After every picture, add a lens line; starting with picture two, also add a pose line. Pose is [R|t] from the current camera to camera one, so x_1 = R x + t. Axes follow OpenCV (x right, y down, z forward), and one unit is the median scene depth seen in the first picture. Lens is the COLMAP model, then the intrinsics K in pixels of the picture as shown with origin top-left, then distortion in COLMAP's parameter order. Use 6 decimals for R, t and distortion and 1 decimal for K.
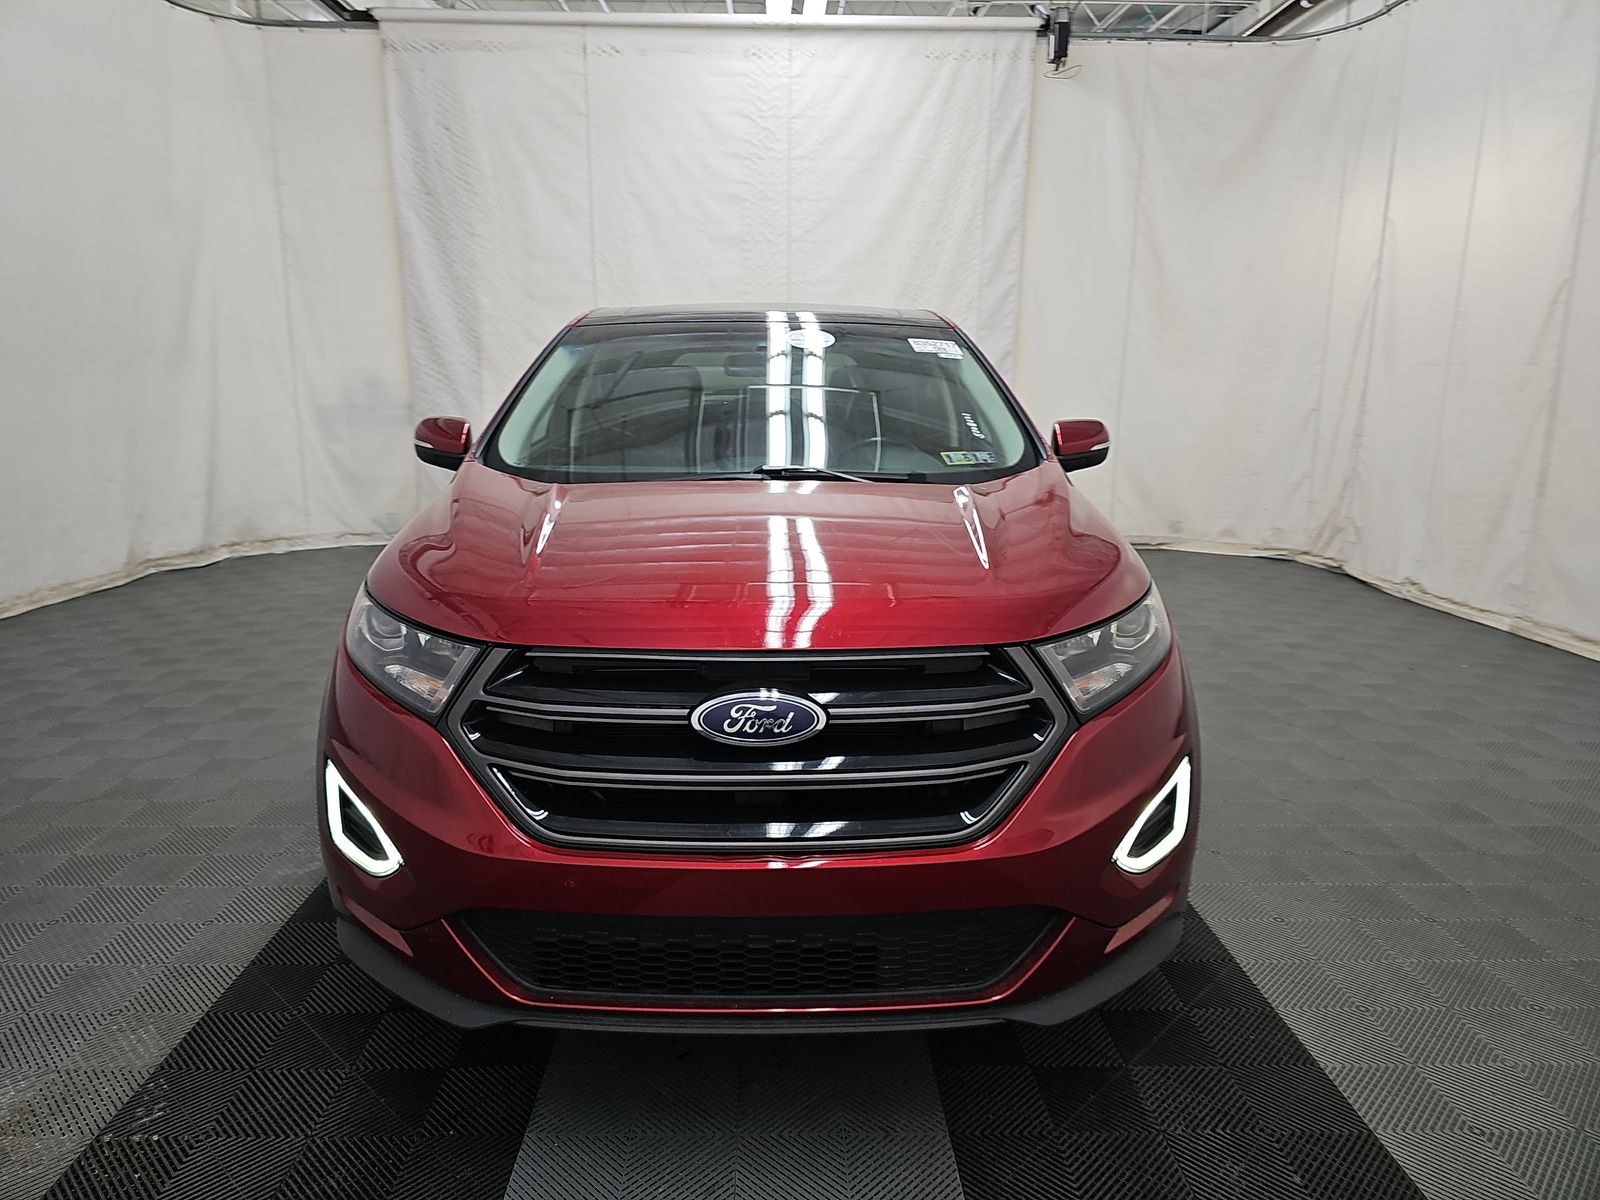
lens RADIAL K [[1067.1, 0, 800.0], [0, 1067.1, 600.0], [0, 0, 1]] dist [0.103136, -0.069436]
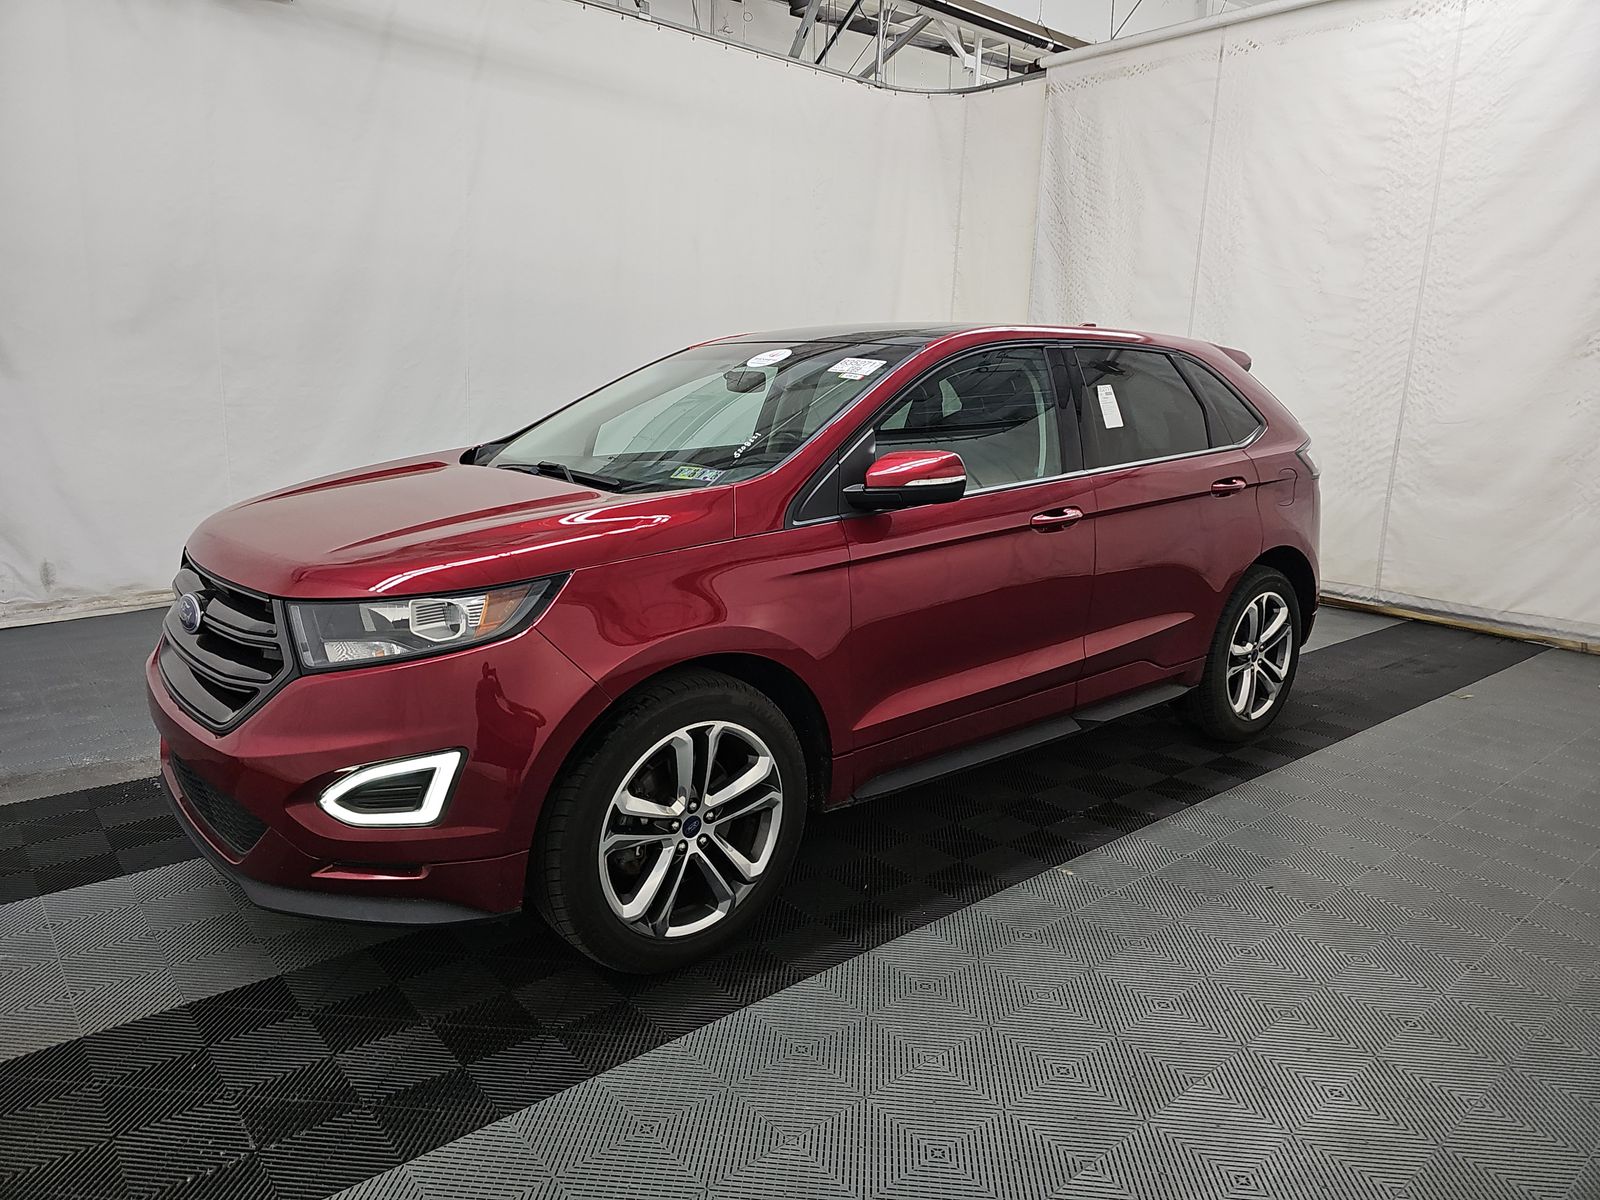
lens RADIAL K [[1067.1, 0, 800.0], [0, 1067.1, 600.0], [0, 0, 1]] dist [0.103136, -0.069436]
pose [[0.644021, 0.176538, -0.744360, 0.350723], [-0.190971, 0.979304, 0.067031, -0.034738], [0.740788, 0.098982, 0.664406, 0.145875]]
